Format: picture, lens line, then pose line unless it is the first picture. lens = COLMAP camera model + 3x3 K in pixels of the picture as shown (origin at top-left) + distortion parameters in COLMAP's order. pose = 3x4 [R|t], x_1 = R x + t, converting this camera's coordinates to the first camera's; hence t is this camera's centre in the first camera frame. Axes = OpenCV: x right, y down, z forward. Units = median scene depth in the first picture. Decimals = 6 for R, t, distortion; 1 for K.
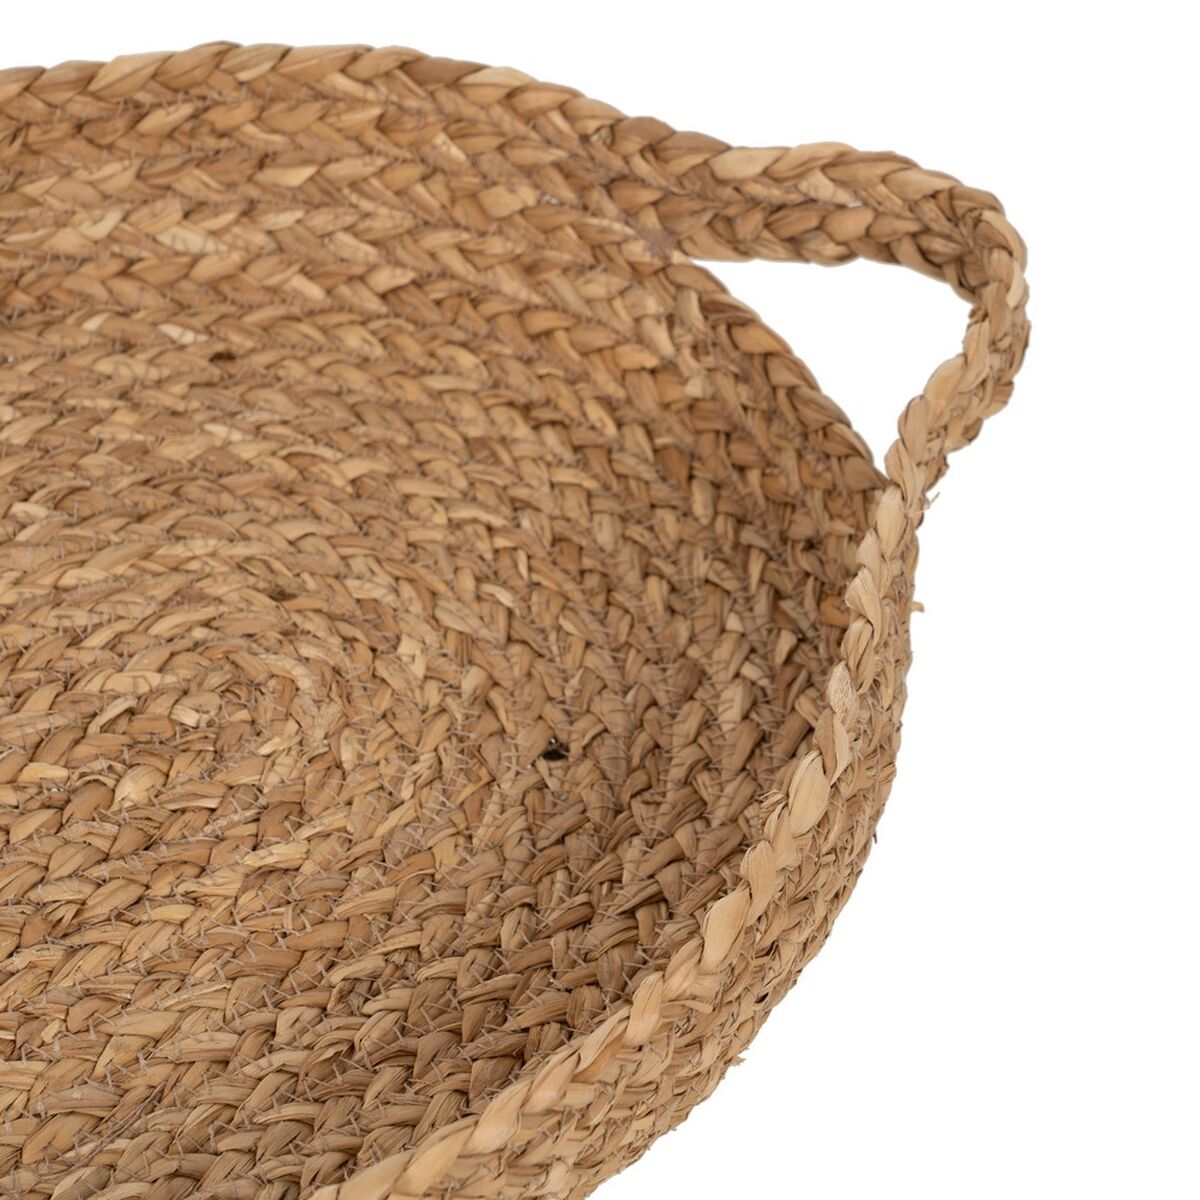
lens RADIAL K [[5394.5, 0, 910.7], [0, 5394.5, 599.6], [0, 0, 1]] dist [0.134690, -1.236430]
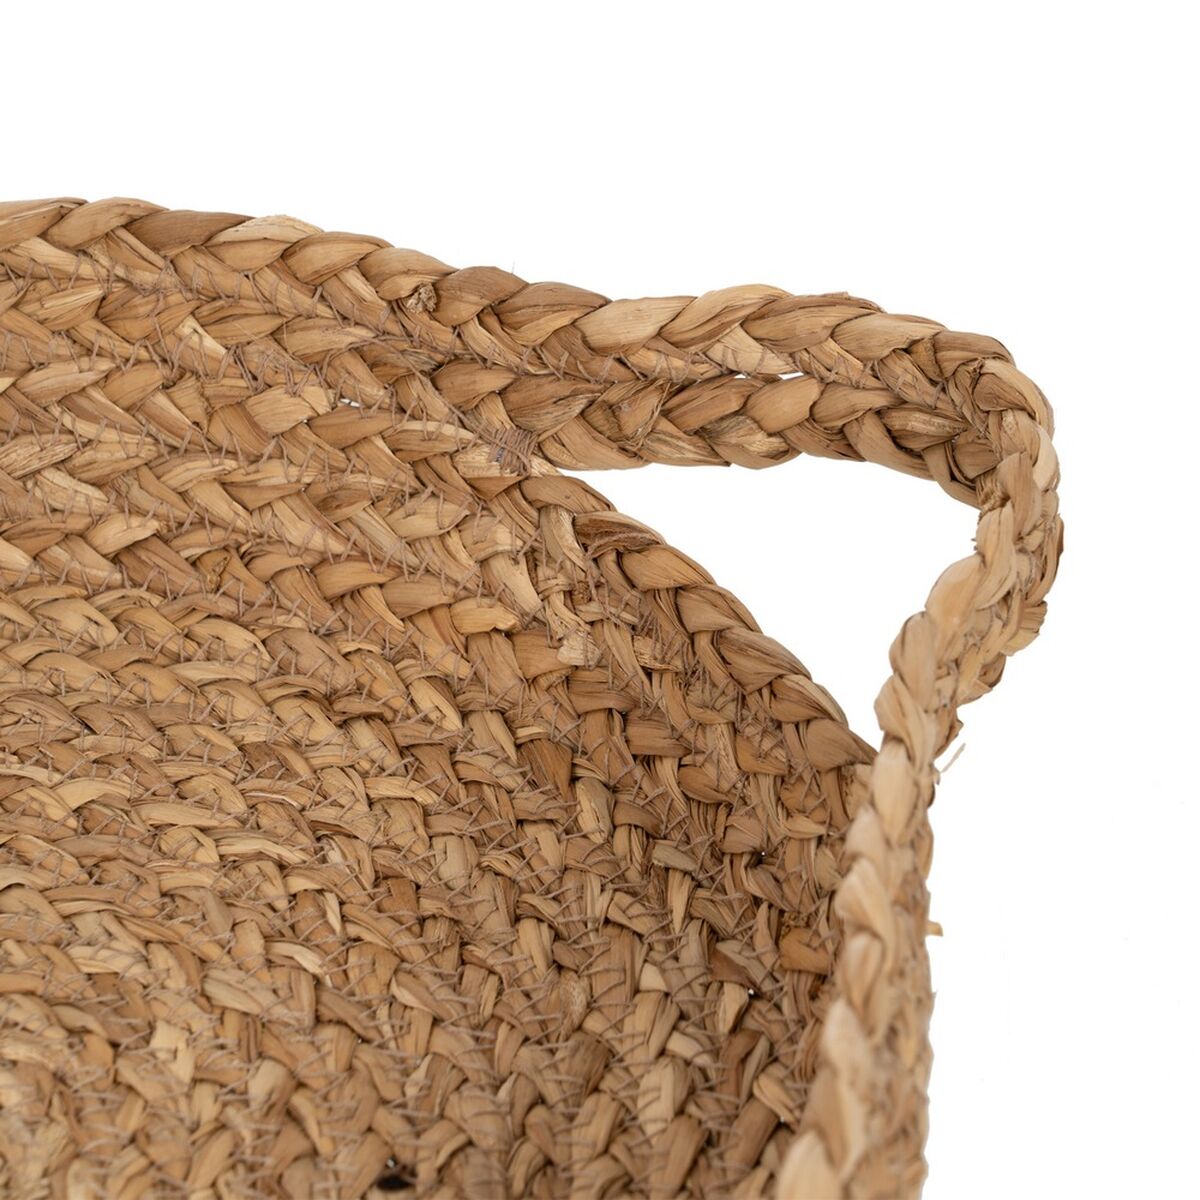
lens RADIAL K [[5394.5, 0, 910.7], [0, 5394.5, 599.6], [0, 0, 1]] dist [0.134690, -1.236430]
pose [[0.997875, -0.048926, 0.043035, -0.026618], [0.053171, 0.993178, -0.103785, 0.028381], [-0.037663, 0.105852, 0.993668, 0.317379]]
